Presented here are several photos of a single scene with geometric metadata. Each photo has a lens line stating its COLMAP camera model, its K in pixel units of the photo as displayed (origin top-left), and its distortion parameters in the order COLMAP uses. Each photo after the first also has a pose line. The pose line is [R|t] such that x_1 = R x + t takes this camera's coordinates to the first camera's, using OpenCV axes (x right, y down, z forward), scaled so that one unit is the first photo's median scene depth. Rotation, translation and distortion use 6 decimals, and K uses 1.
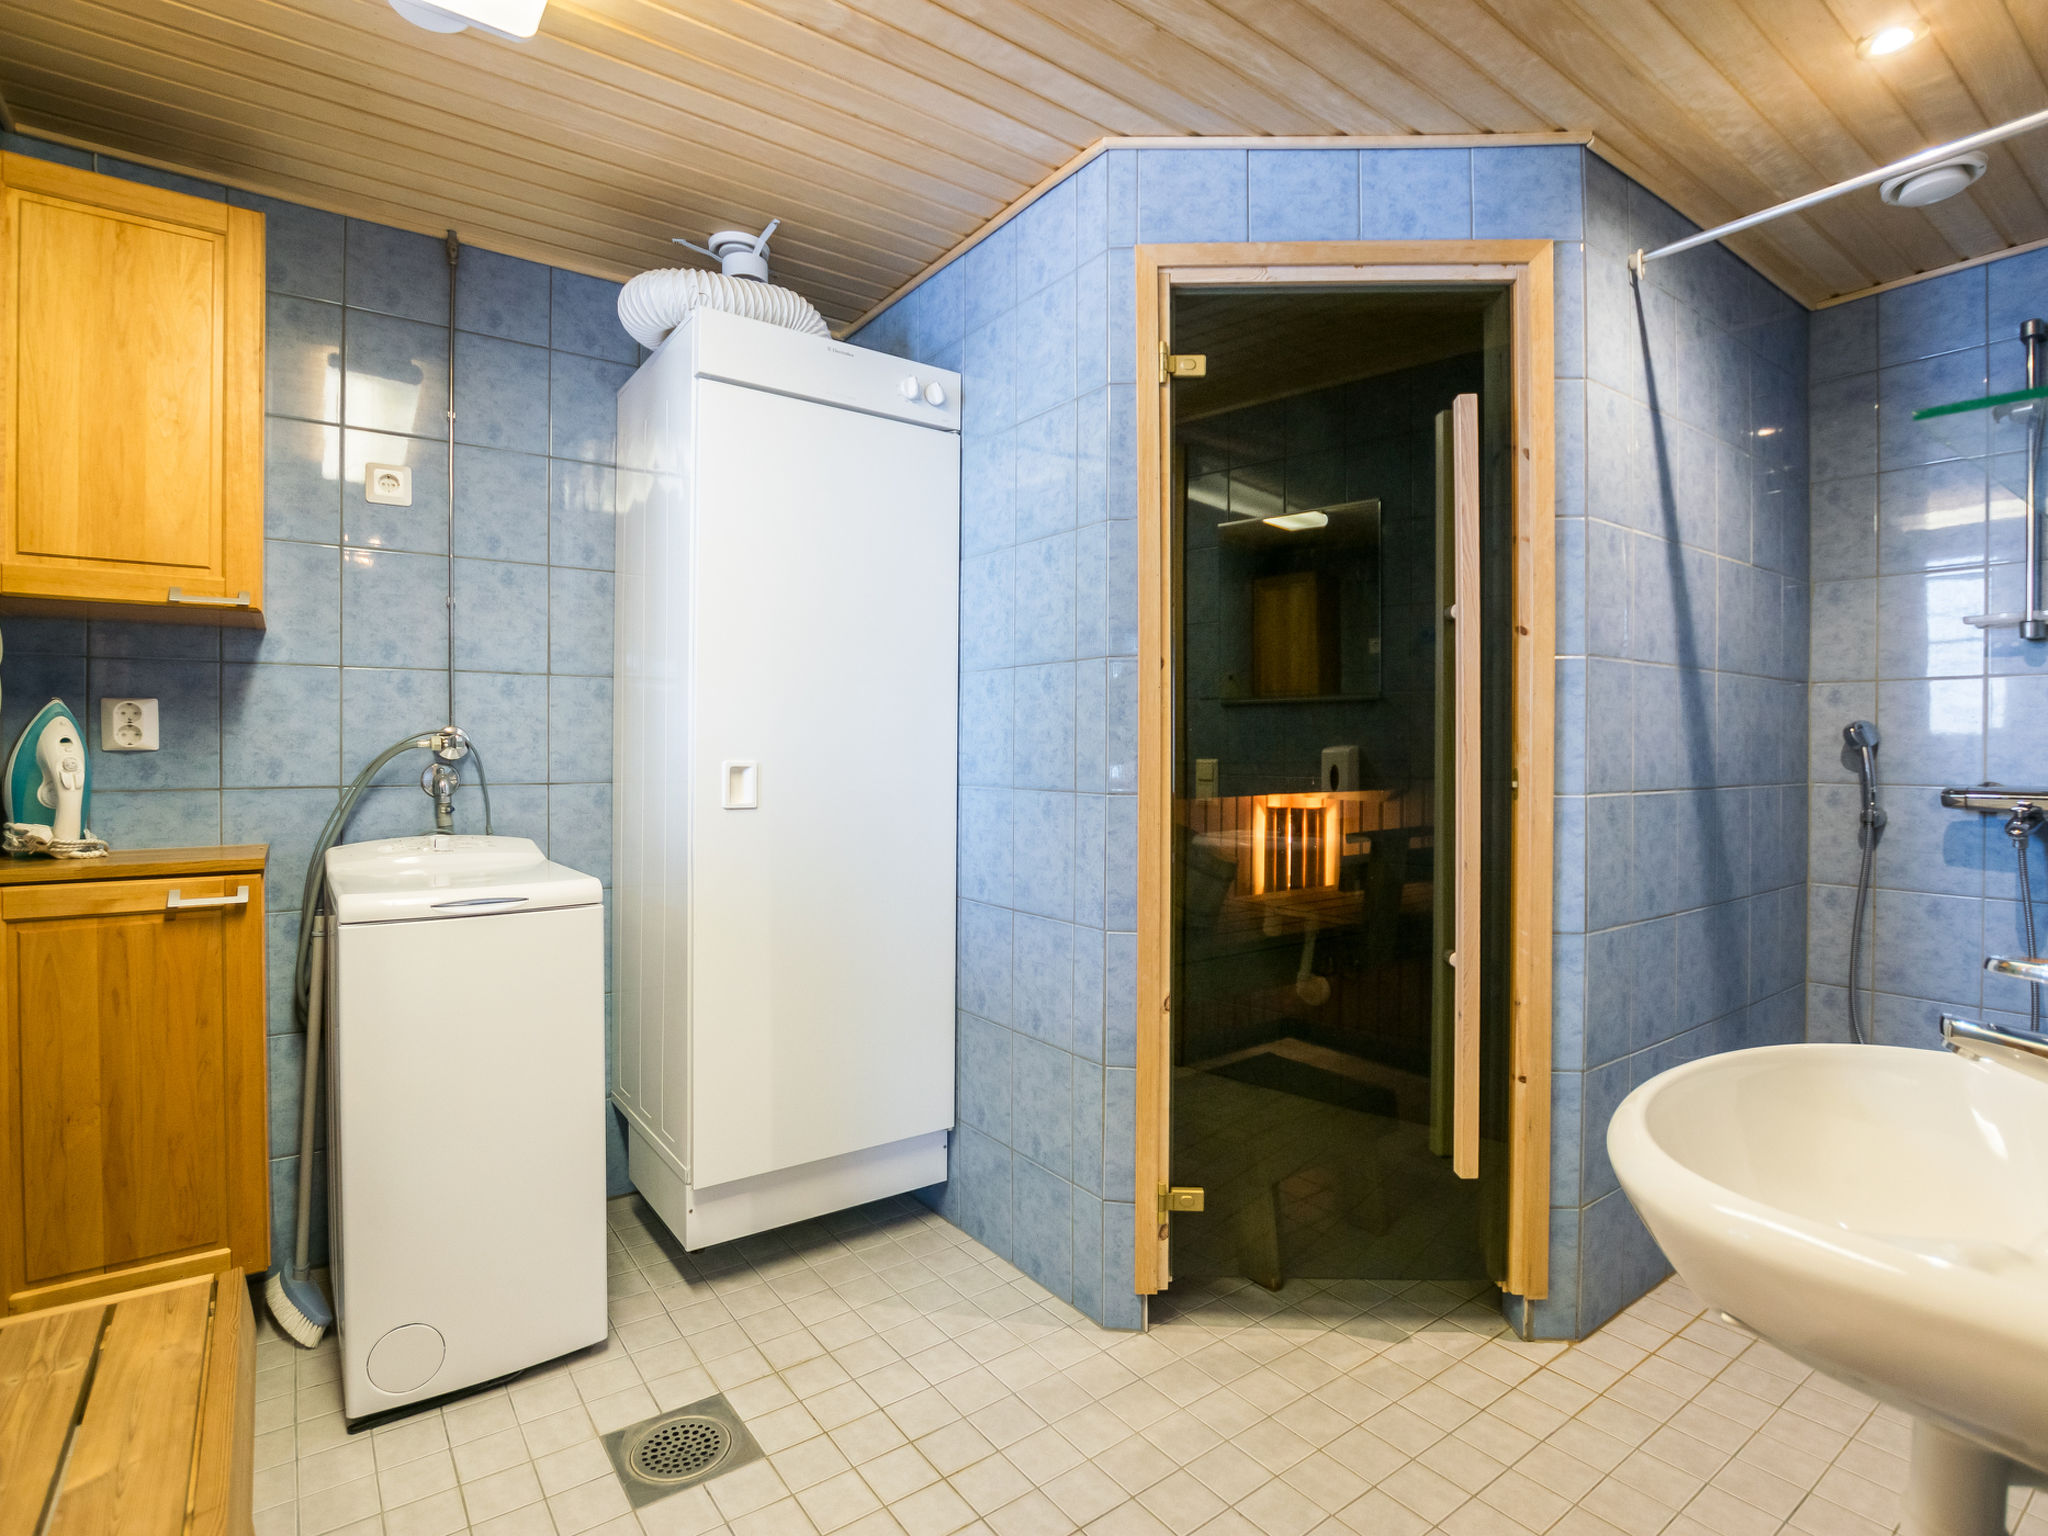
lens RADIAL K [[1037.2, 0, 1028.4], [0, 1037.2, 759.7], [0, 0, 1]] dist [0.000284, 0.000107]
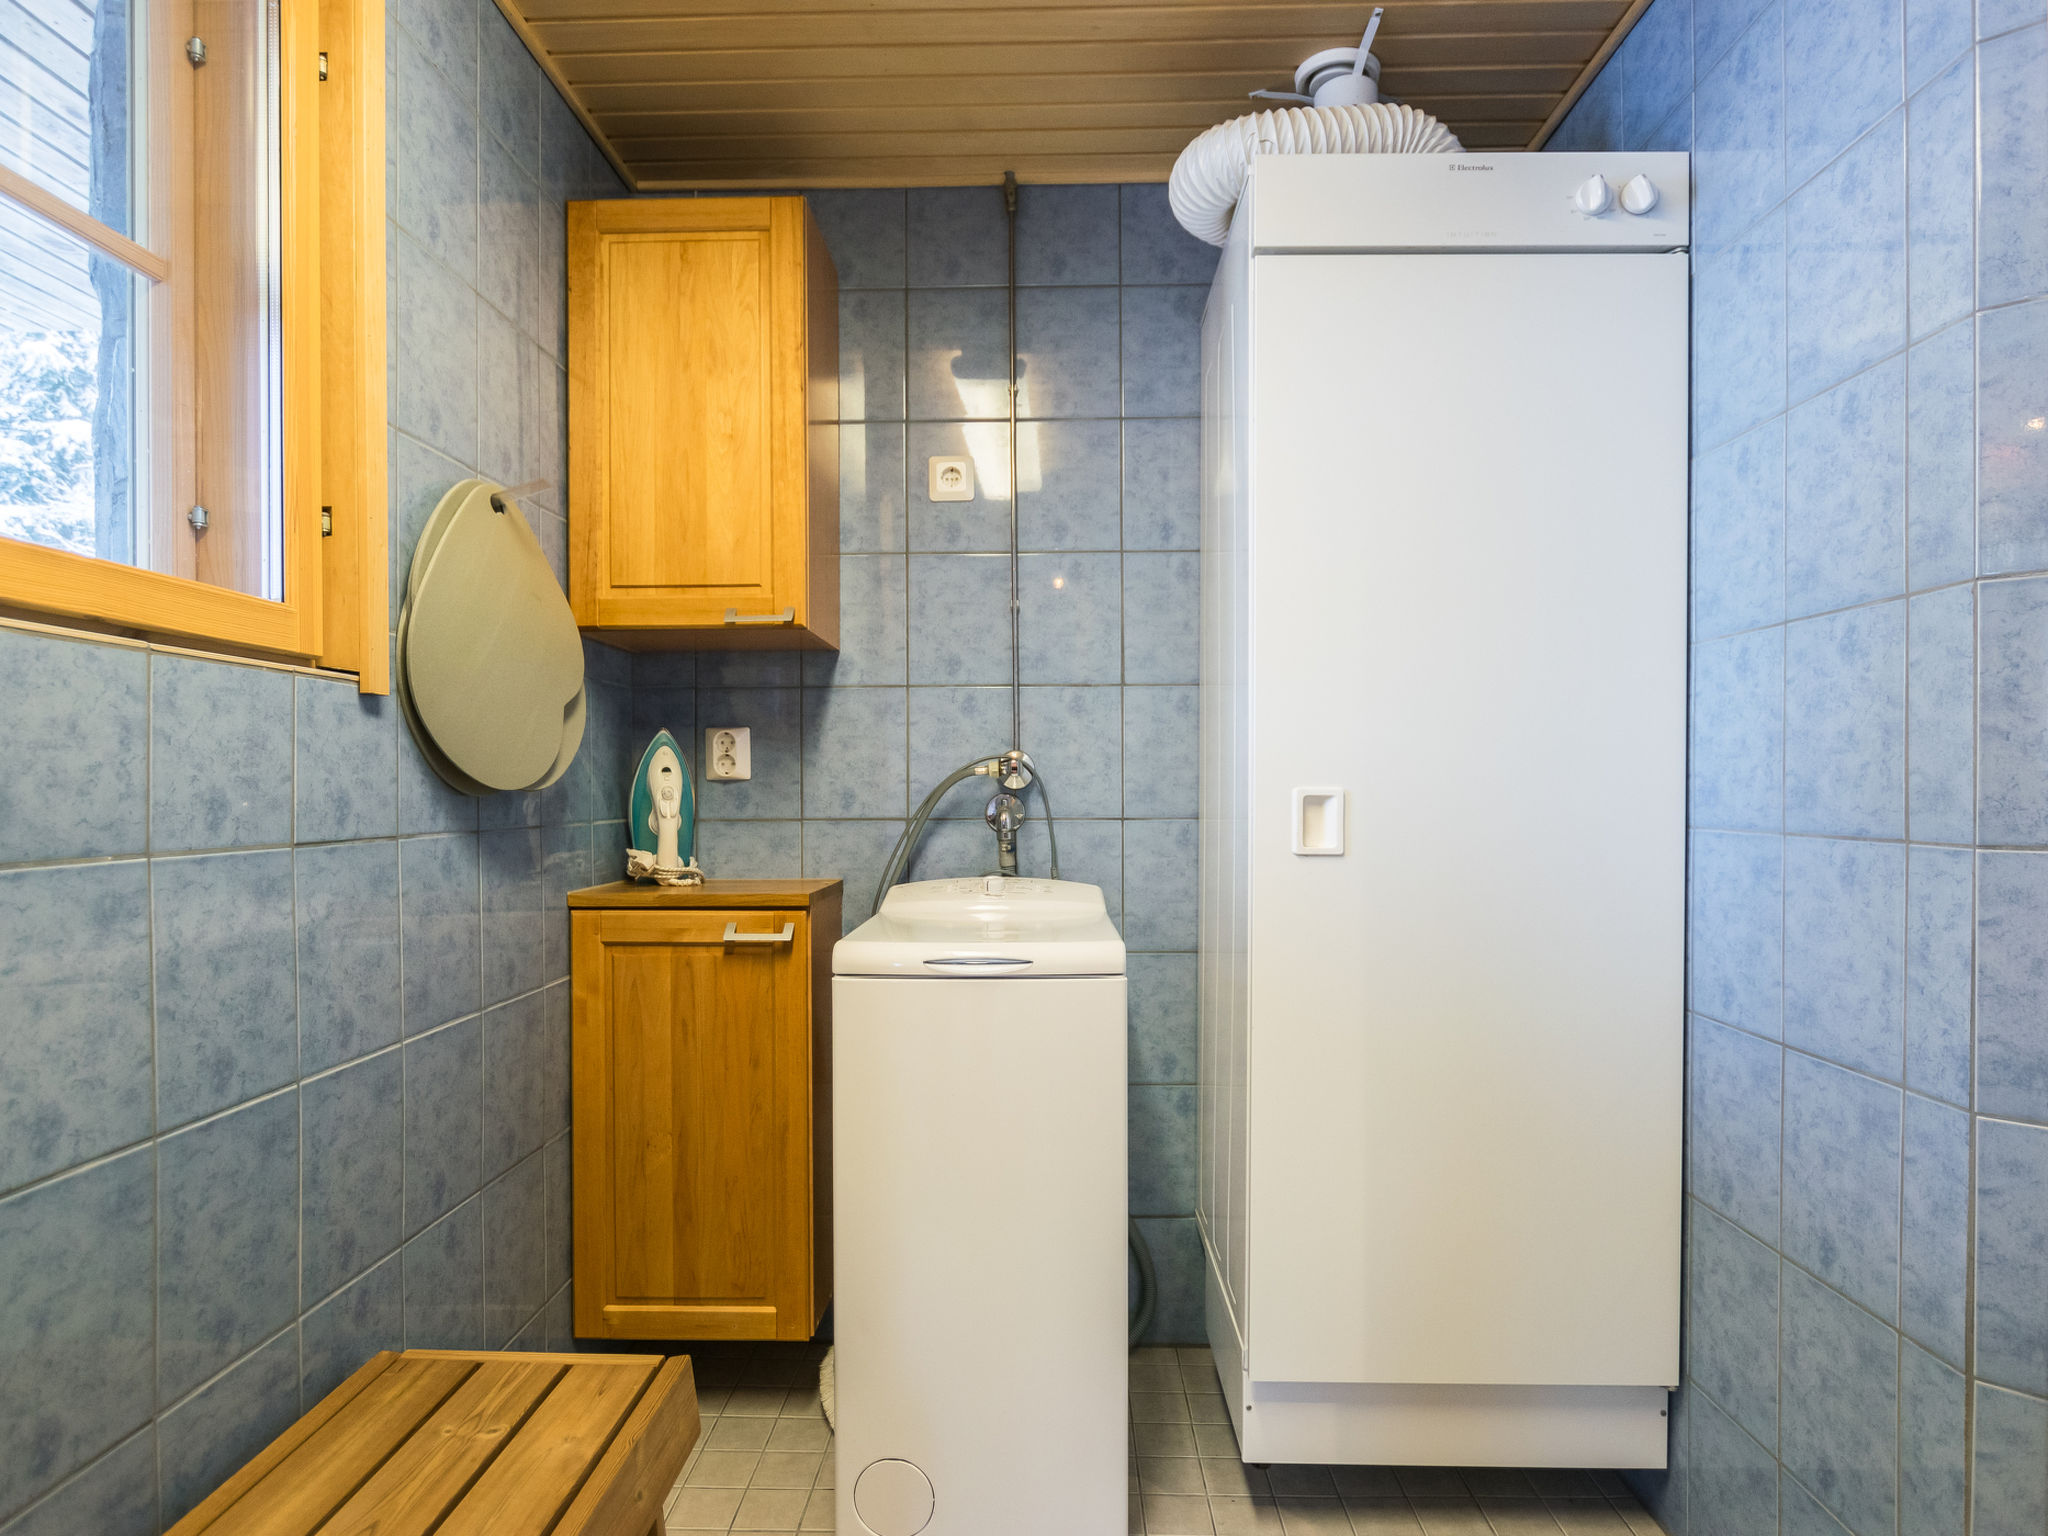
lens RADIAL K [[1201.3, 0, 1024.4], [0, 1201.3, 796.6], [0, 0, 1]] dist [-0.004074, 0.002740]
pose [[0.794504, -0.001539, -0.607257, 0.057640], [0.000076, 0.999997, -0.002435, 0.008974], [0.607259, 0.001888, 0.794502, 0.226303]]
